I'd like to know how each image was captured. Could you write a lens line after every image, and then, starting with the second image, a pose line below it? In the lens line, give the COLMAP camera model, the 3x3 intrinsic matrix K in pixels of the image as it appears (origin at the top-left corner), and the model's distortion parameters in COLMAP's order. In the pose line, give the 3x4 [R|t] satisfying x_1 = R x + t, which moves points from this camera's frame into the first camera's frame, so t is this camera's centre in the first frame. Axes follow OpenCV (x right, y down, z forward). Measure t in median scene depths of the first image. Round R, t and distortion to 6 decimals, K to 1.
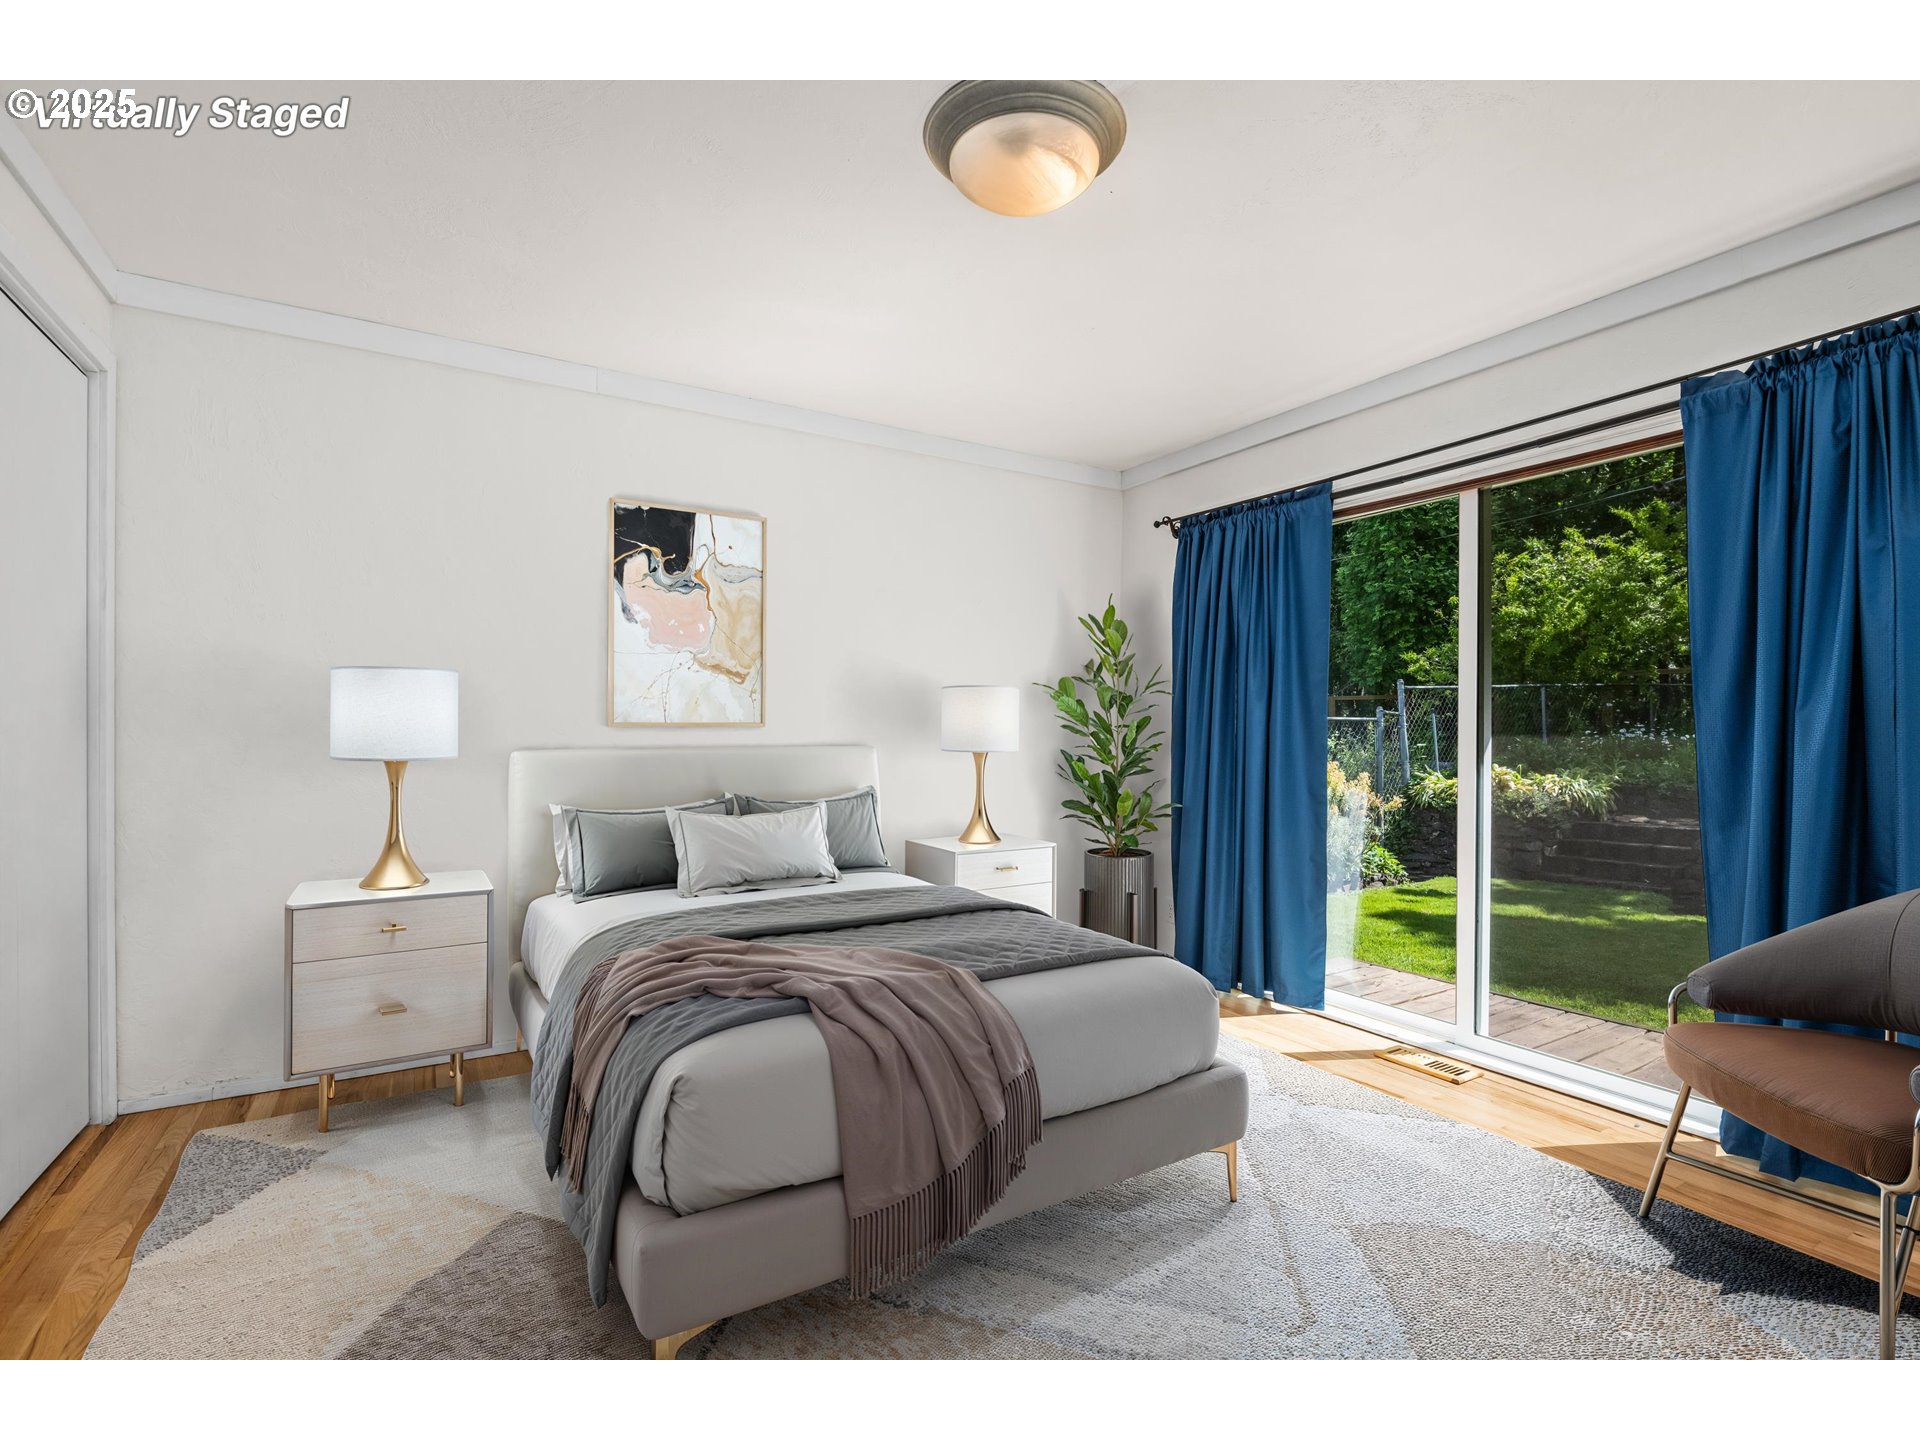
lens RADIAL K [[885.9, 0, 961.1], [0, 885.9, 720.7], [0, 0, 1]] dist [0.000805, -0.006007]
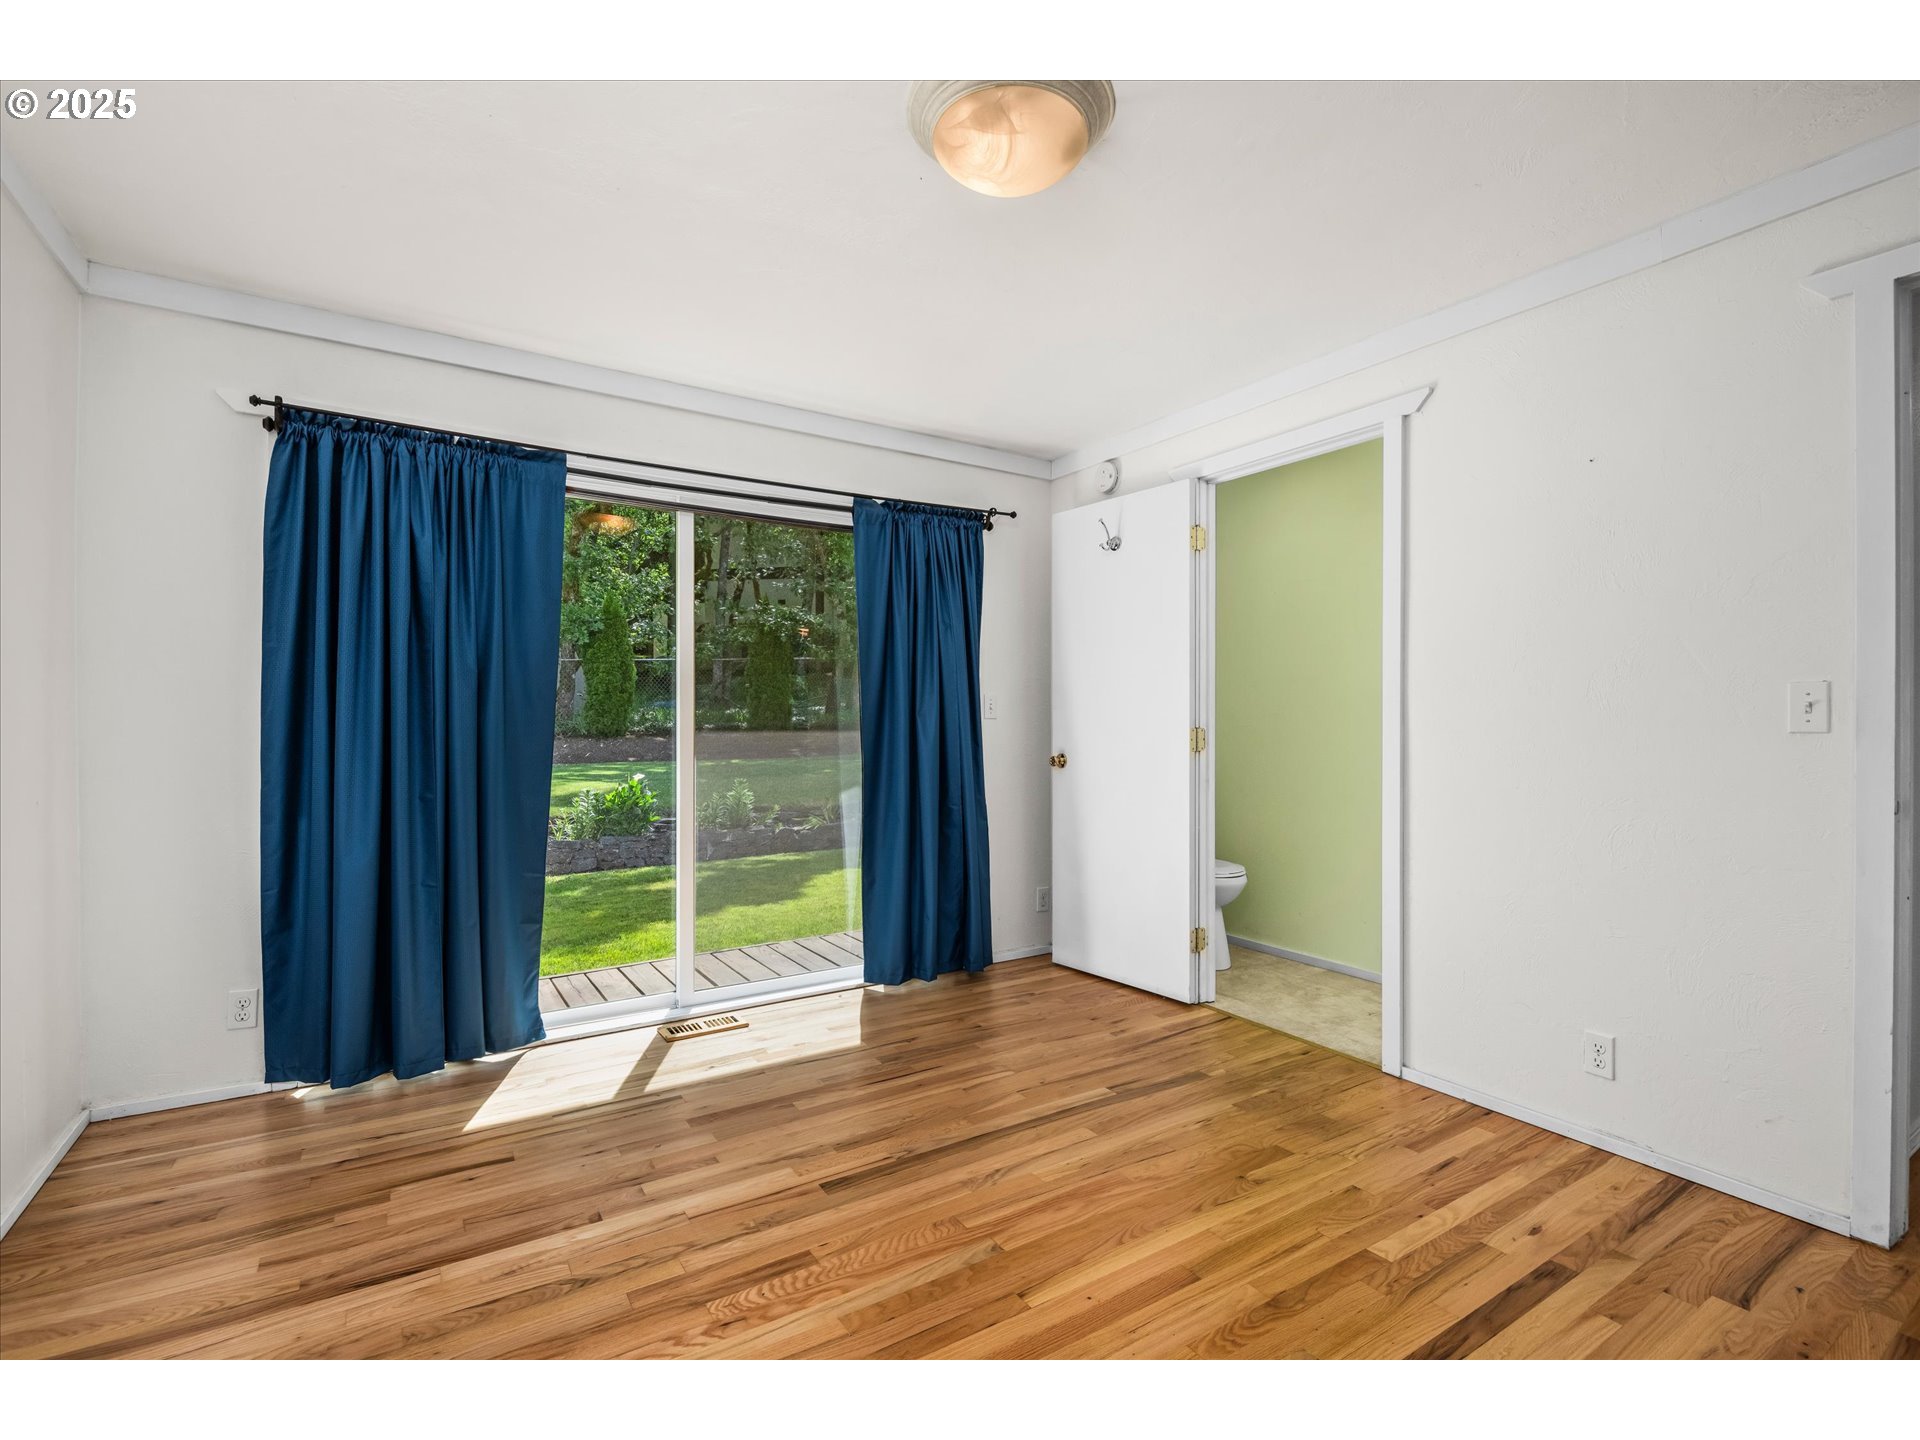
lens RADIAL K [[885.9, 0, 961.1], [0, 885.9, 720.7], [0, 0, 1]] dist [0.000805, -0.006007]
pose [[-0.032341, -0.001518, 0.999476, -0.552330], [-0.011135, 0.999937, 0.001159, -0.000339], [-0.999415, -0.011092, -0.032356, 0.670827]]
